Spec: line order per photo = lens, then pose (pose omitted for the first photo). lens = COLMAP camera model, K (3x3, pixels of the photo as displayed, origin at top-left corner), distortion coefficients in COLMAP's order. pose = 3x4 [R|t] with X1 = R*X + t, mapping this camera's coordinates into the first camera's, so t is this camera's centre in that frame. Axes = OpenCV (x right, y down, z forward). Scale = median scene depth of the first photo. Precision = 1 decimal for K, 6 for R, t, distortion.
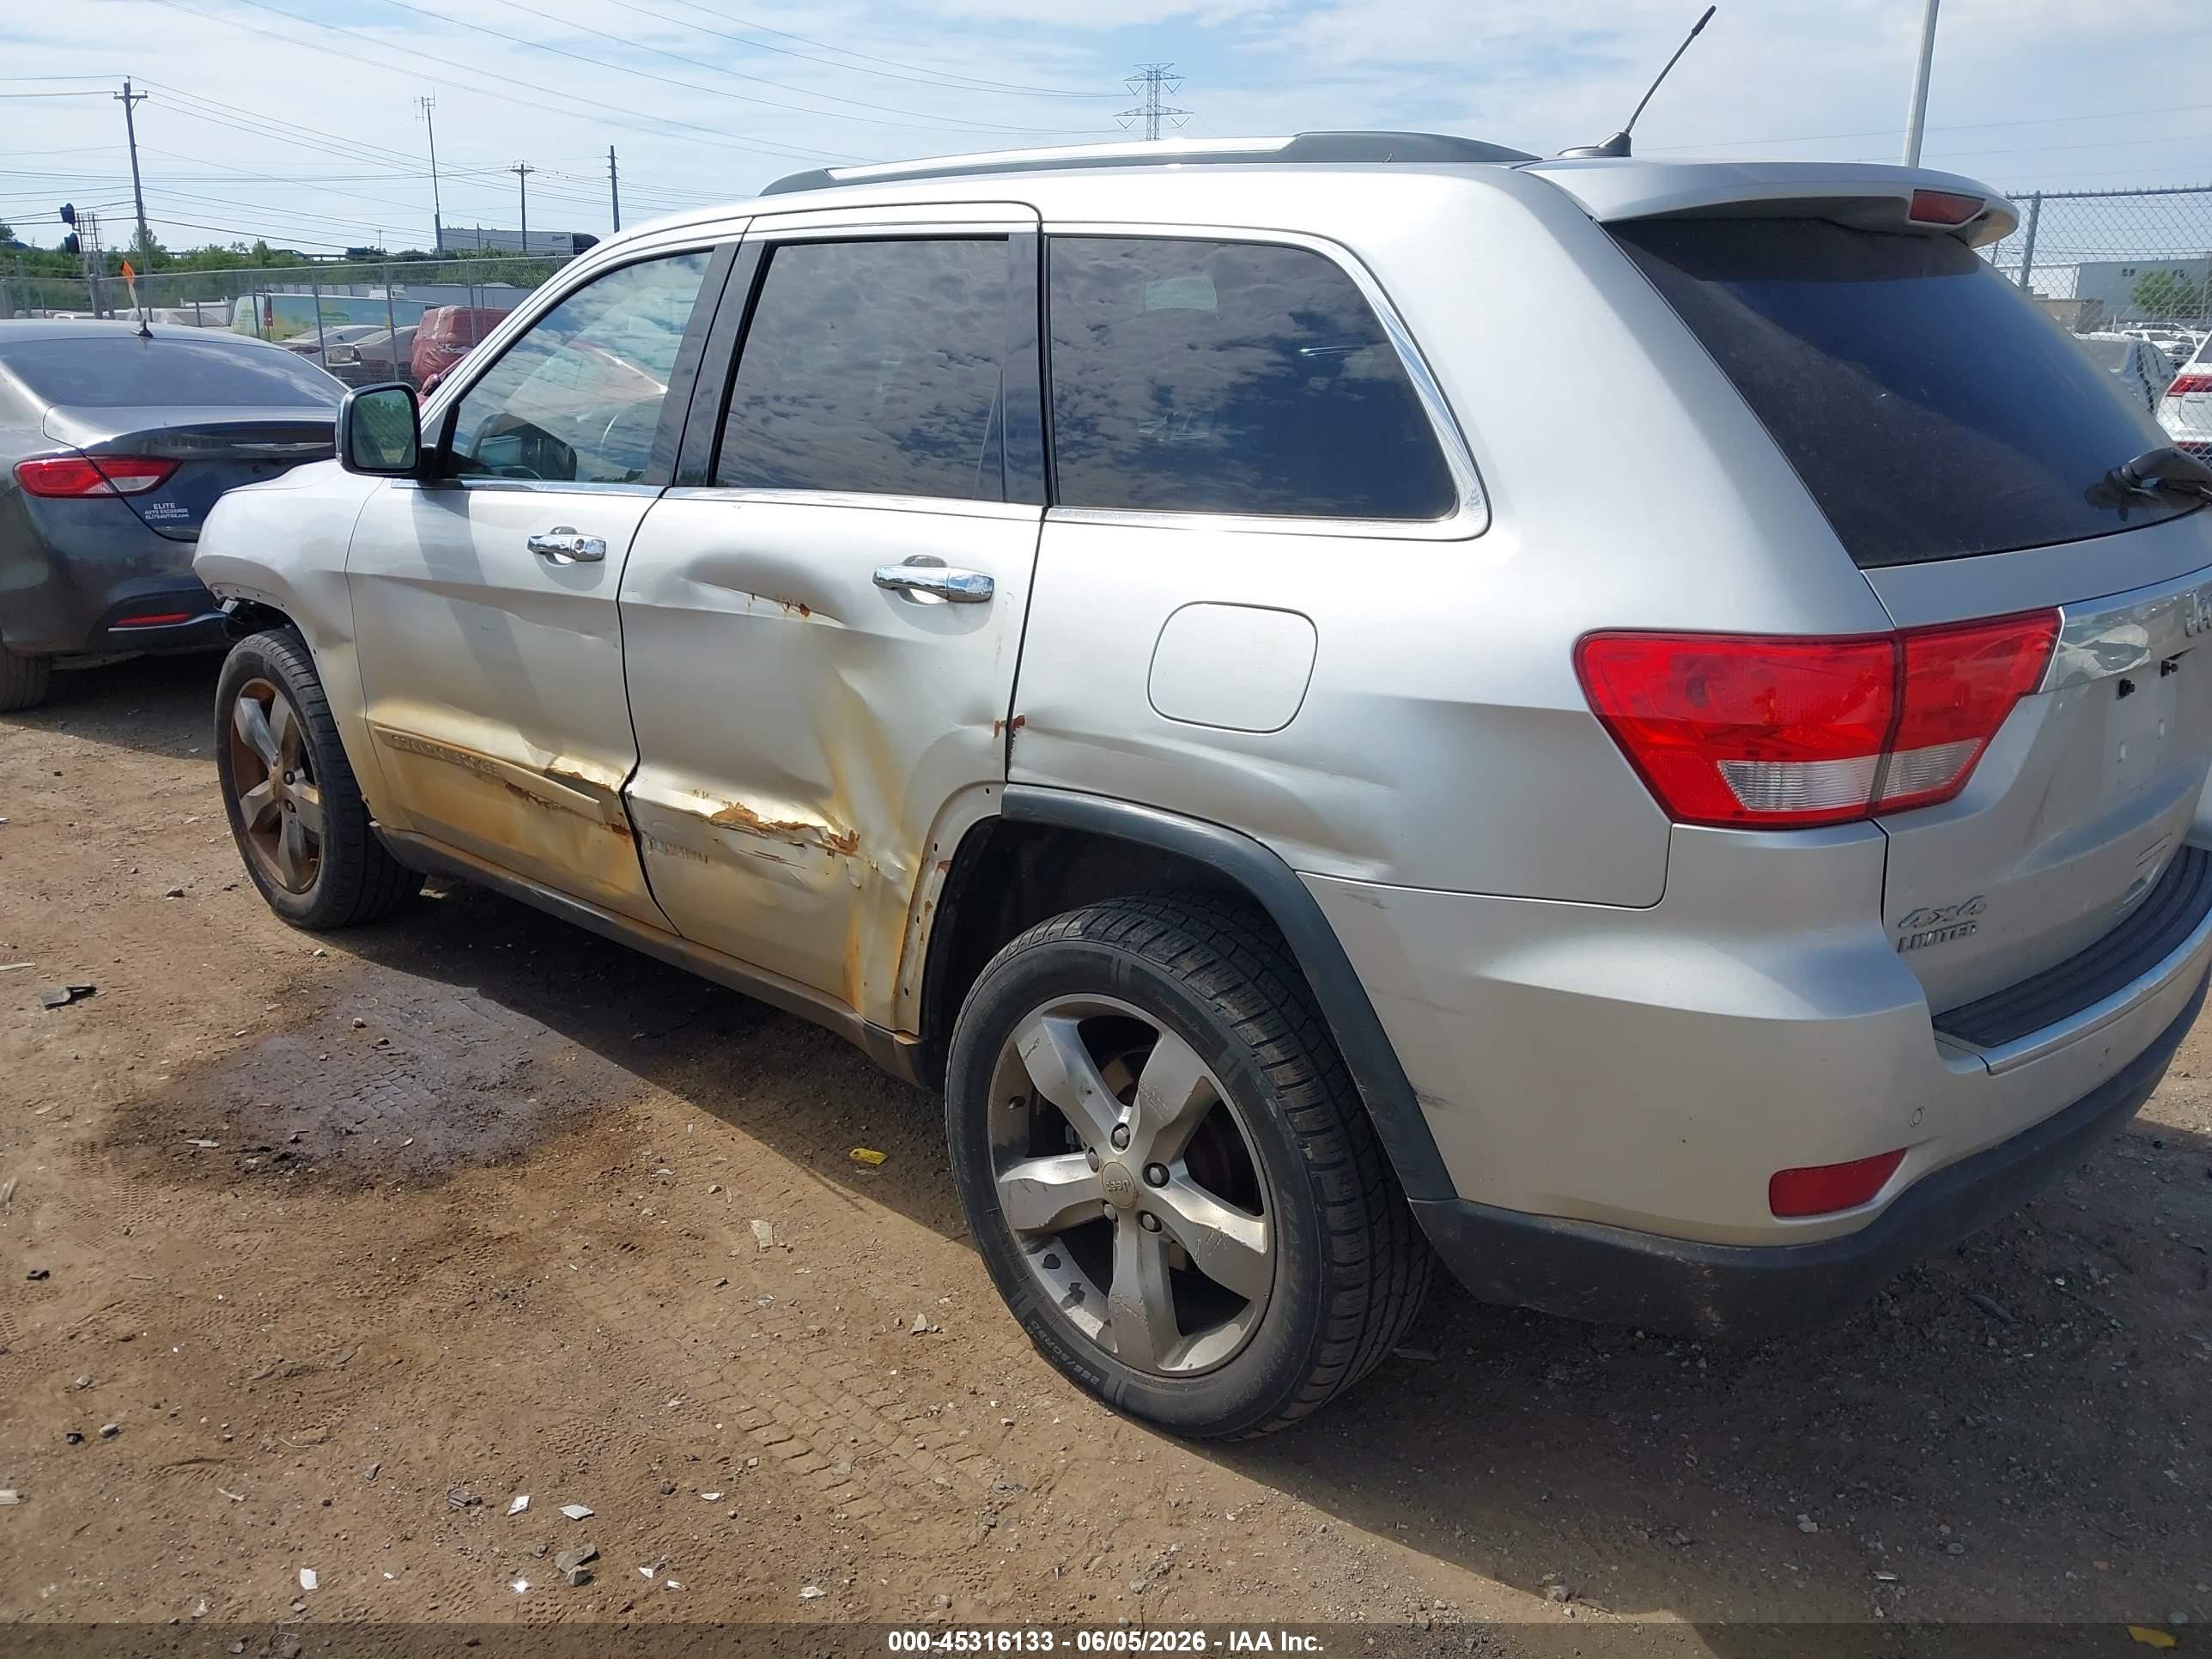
lens RADIAL K [[1687.9, 0, 1106.0], [0, 1687.9, 829.5], [0, 0, 1]] dist [0.030201, -0.026951]
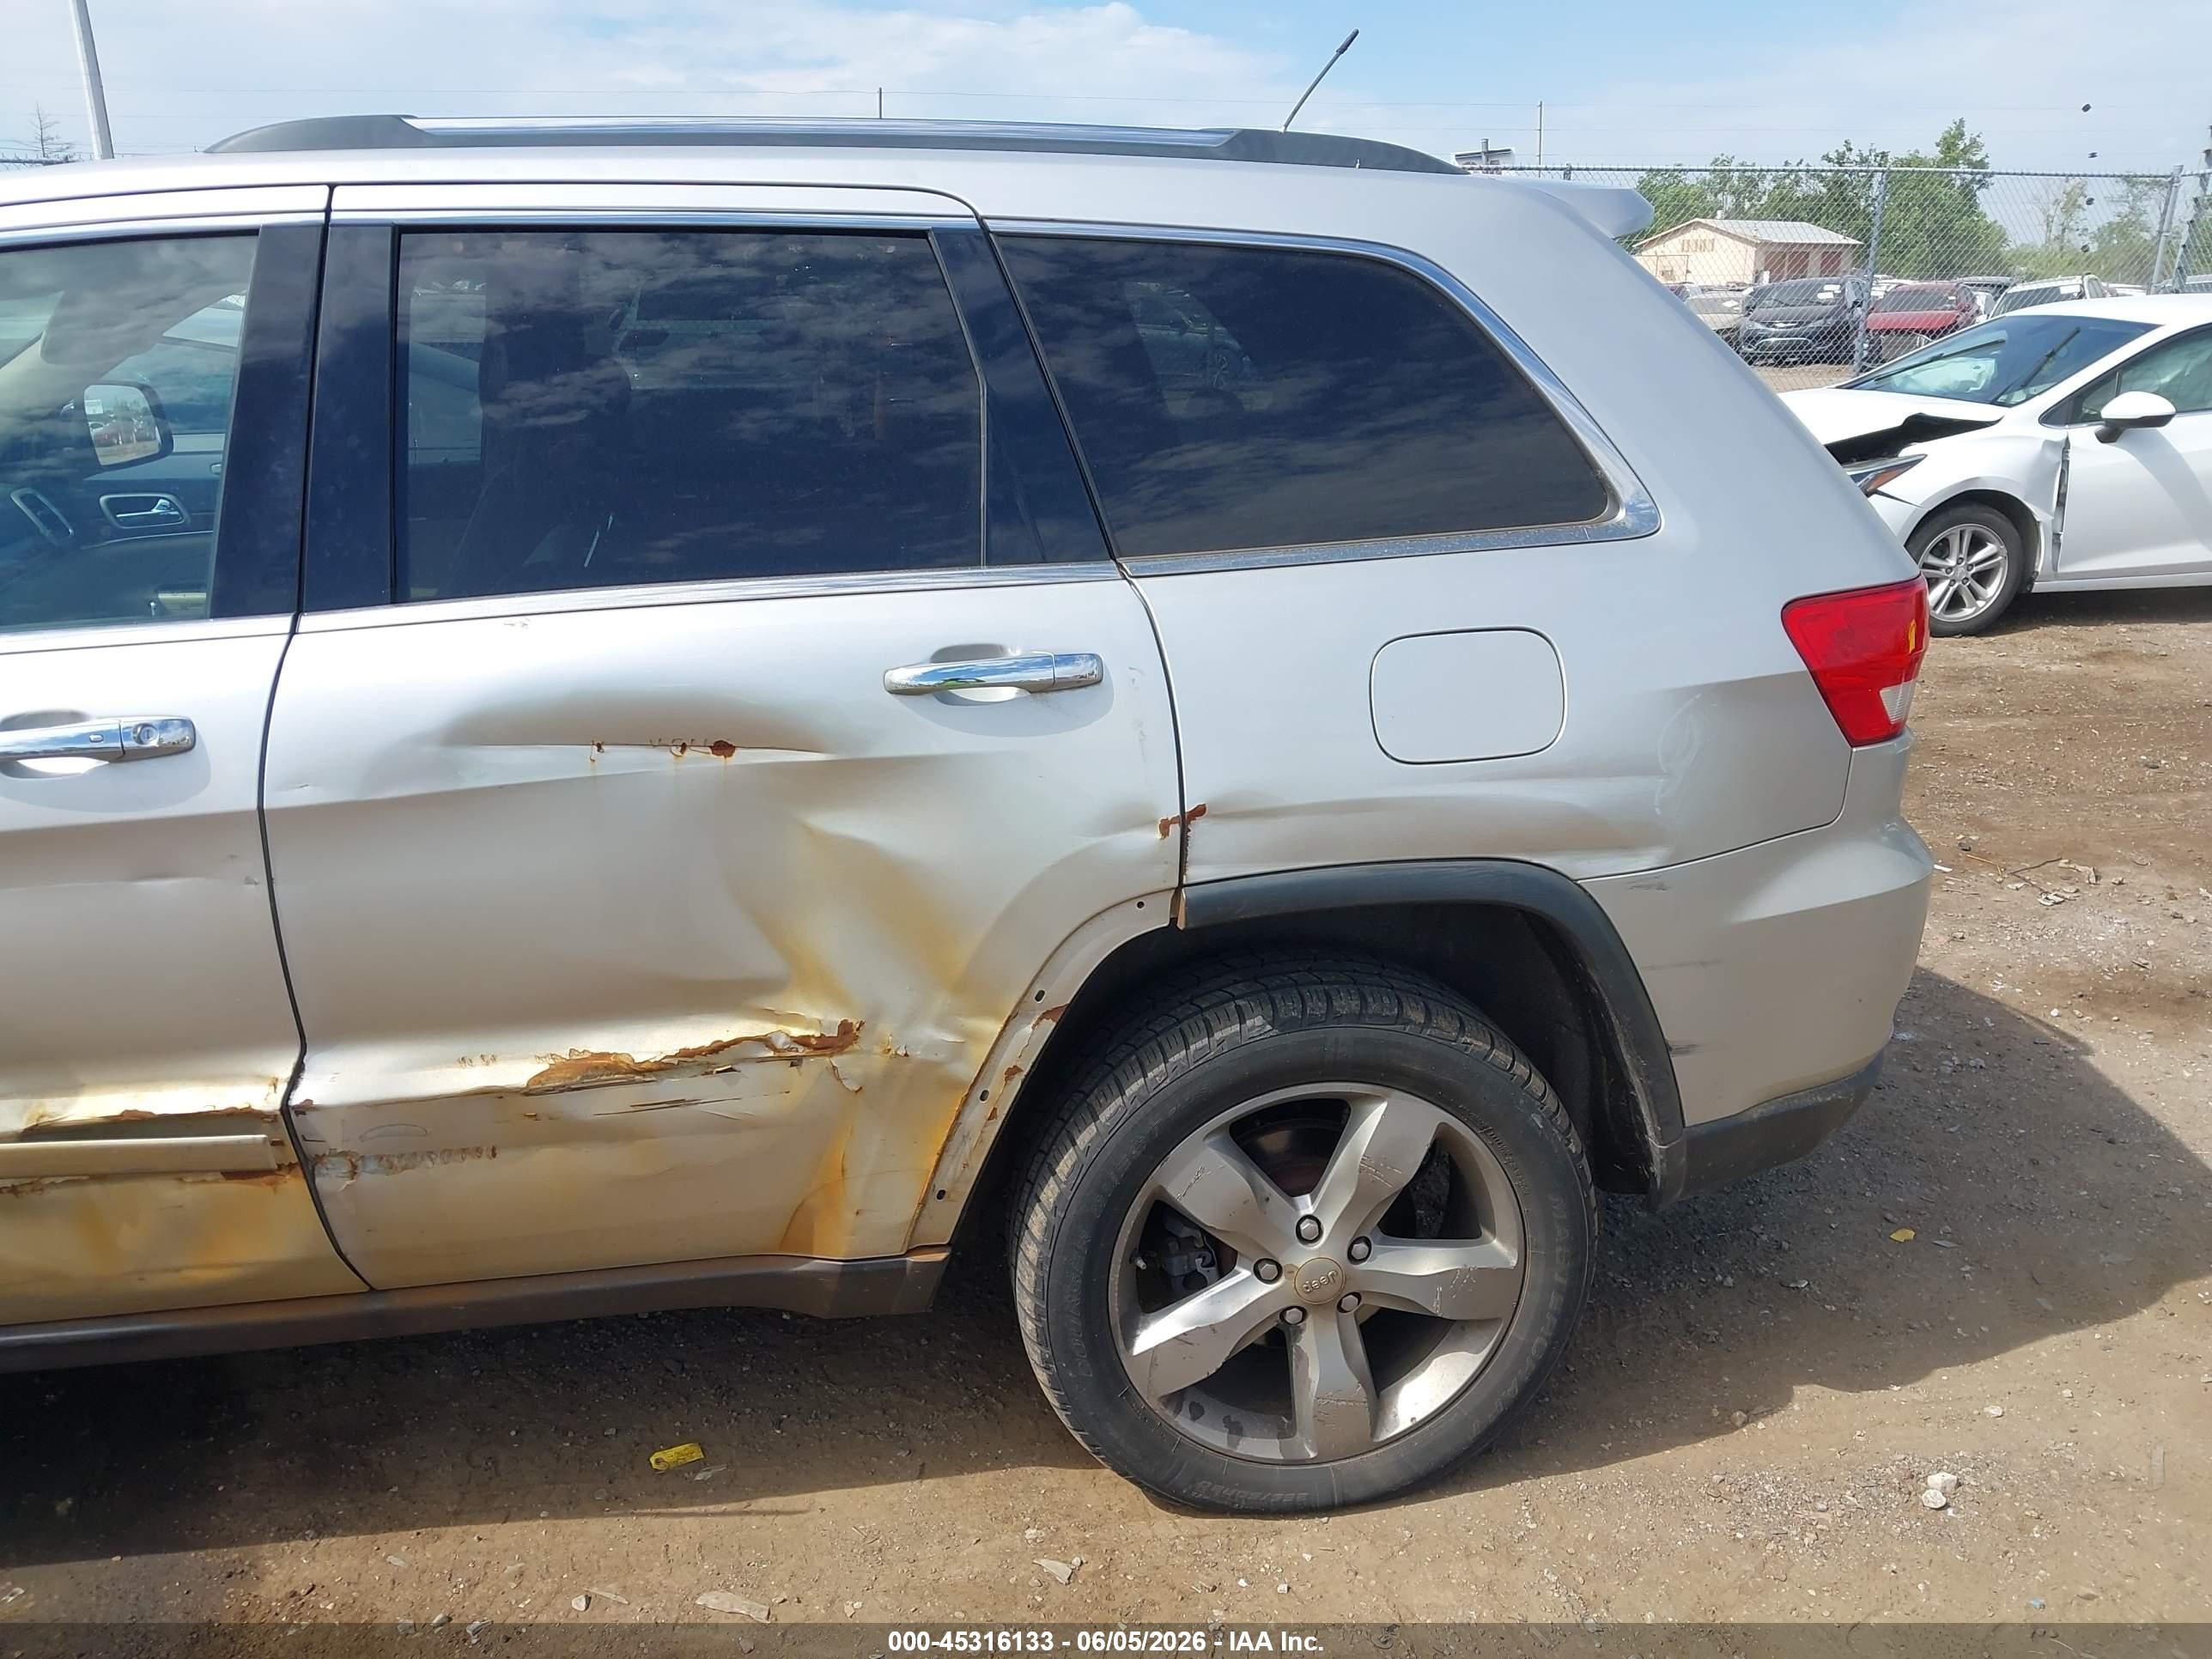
lens RADIAL K [[1687.9, 0, 1106.0], [0, 1687.9, 829.5], [0, 0, 1]] dist [0.030201, -0.026951]
pose [[0.632014, -0.237134, 0.737784, -0.620470], [0.231007, 0.966400, 0.112725, -0.141659], [-0.739726, 0.099189, 0.665558, 0.407641]]
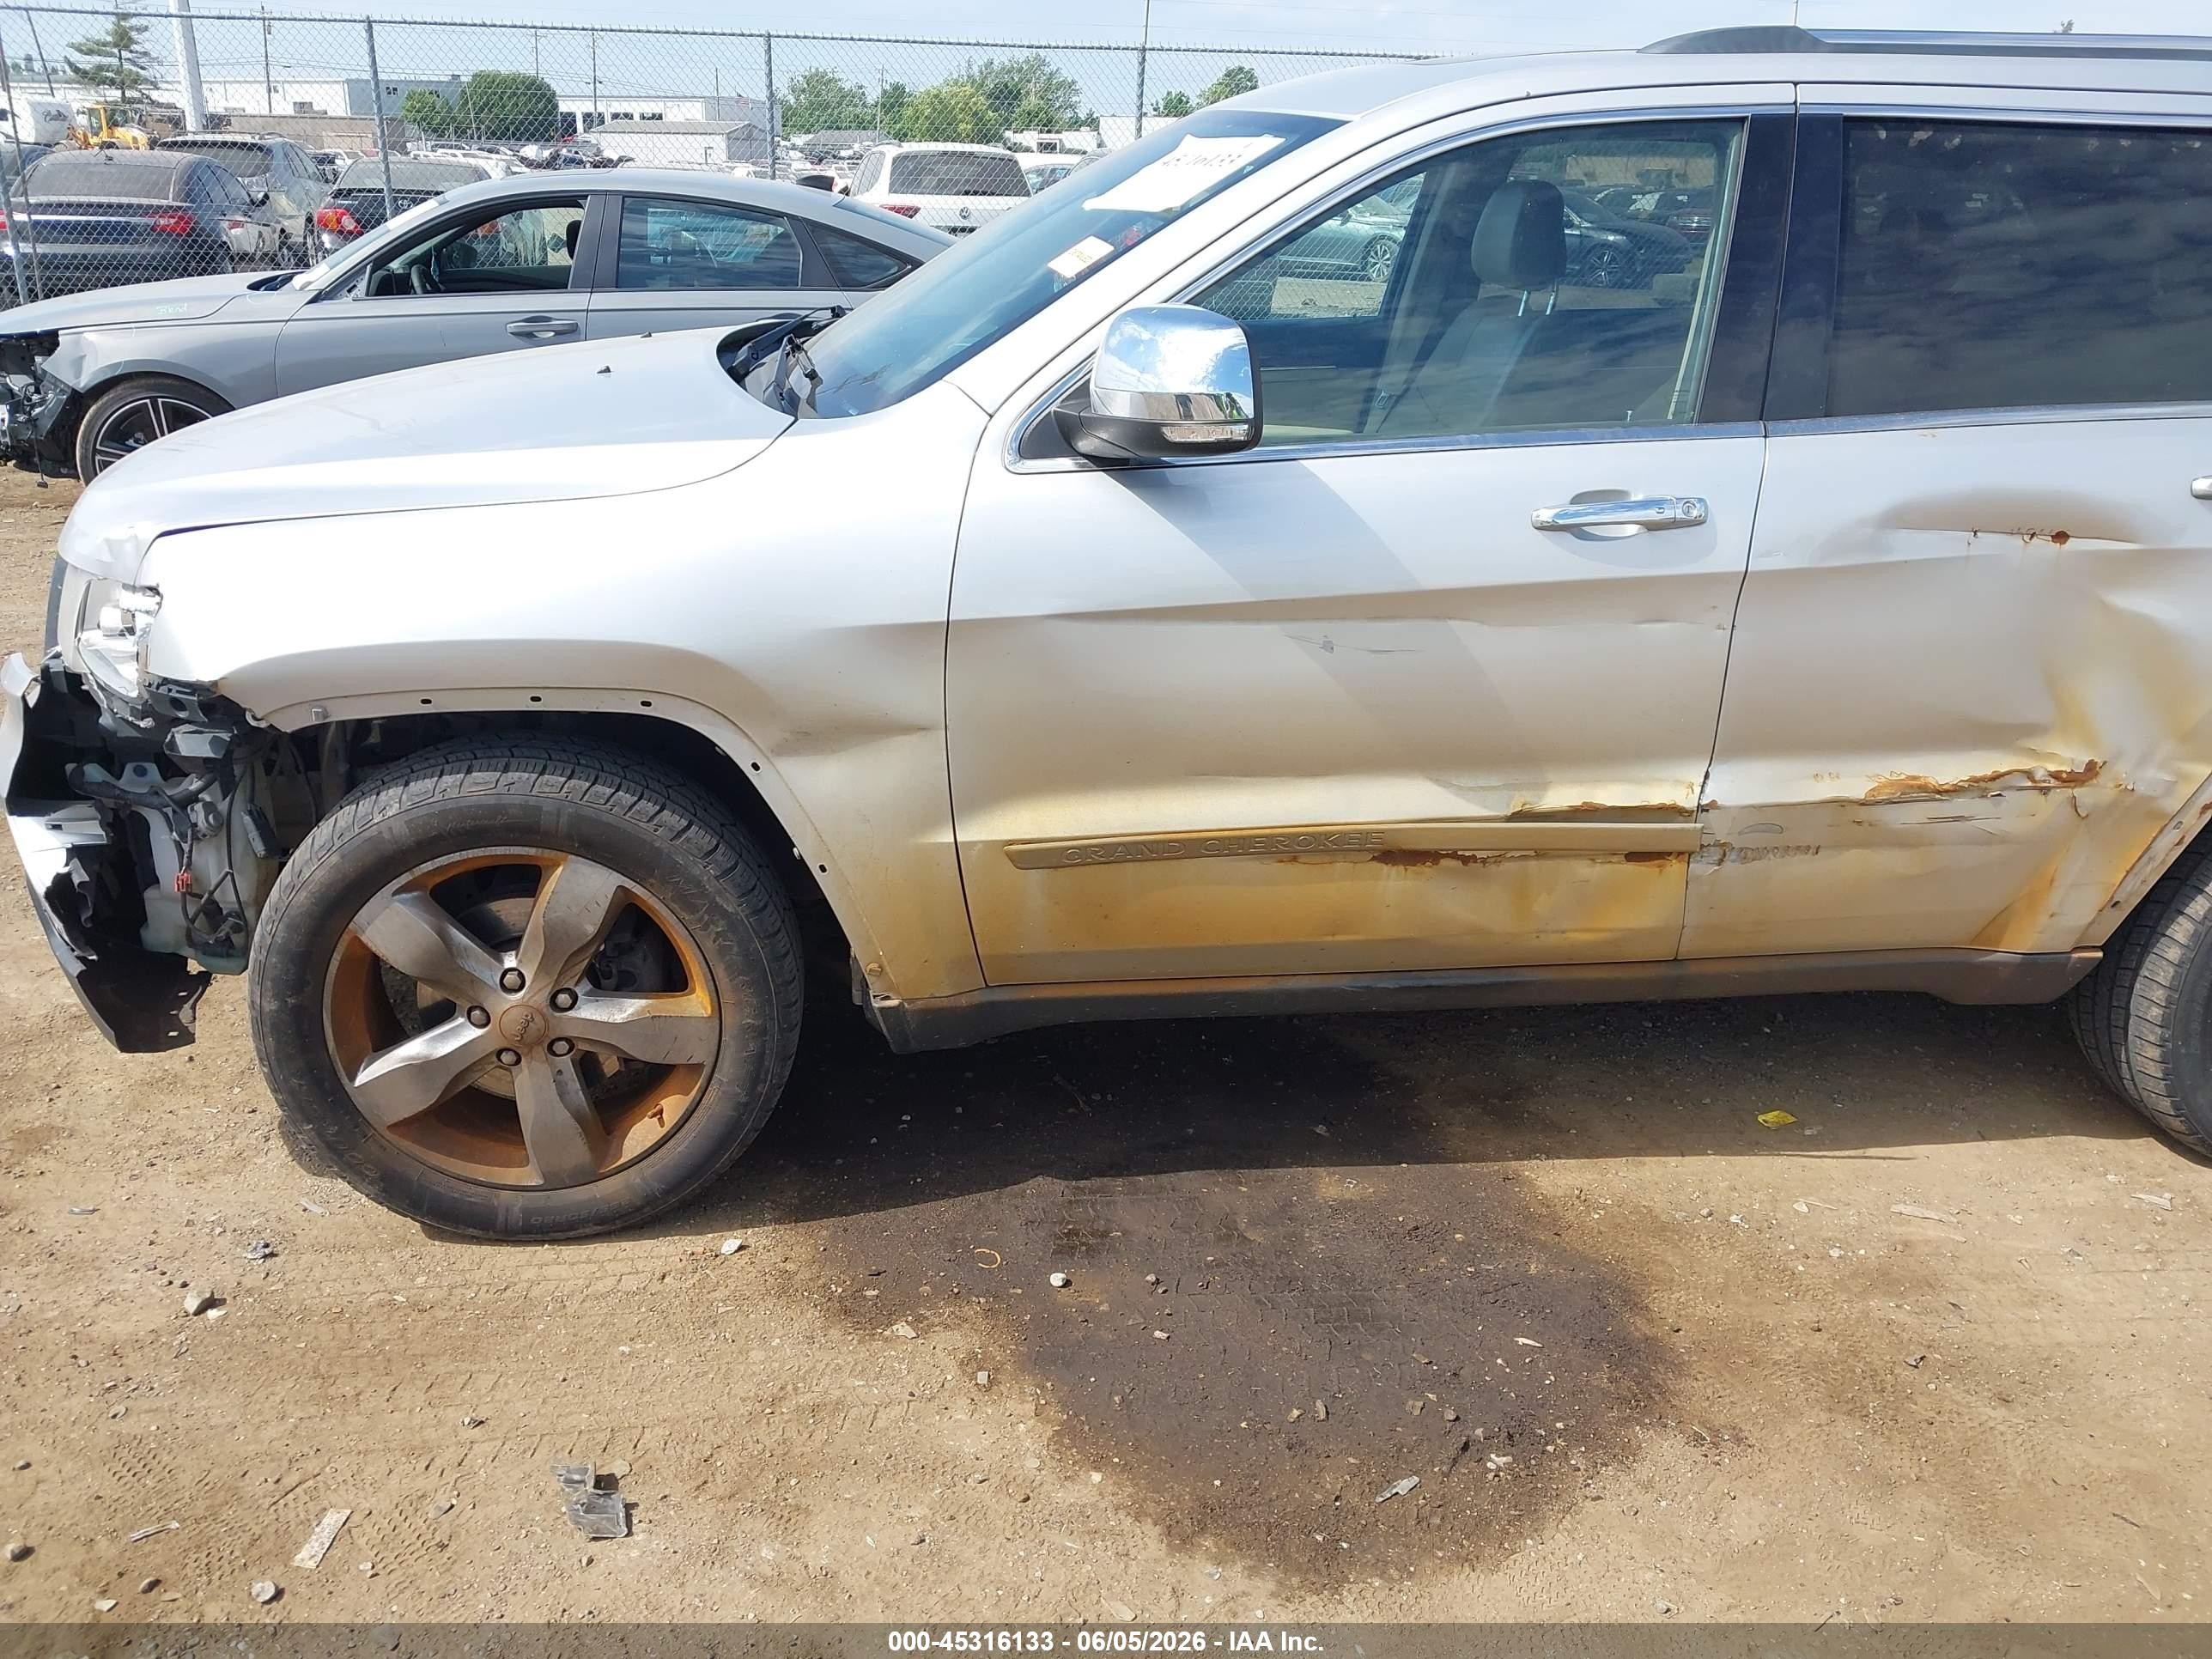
lens RADIAL K [[1643.0, 0, 1040.6], [0, 1643.0, 790.9], [0, 0, 1]] dist [0.008017, -0.009787]
pose [[0.657584, -0.249244, 0.710958, -1.225247], [0.198142, 0.967683, 0.155978, -0.249167], [-0.726858, 0.038302, 0.685718, 0.803520]]
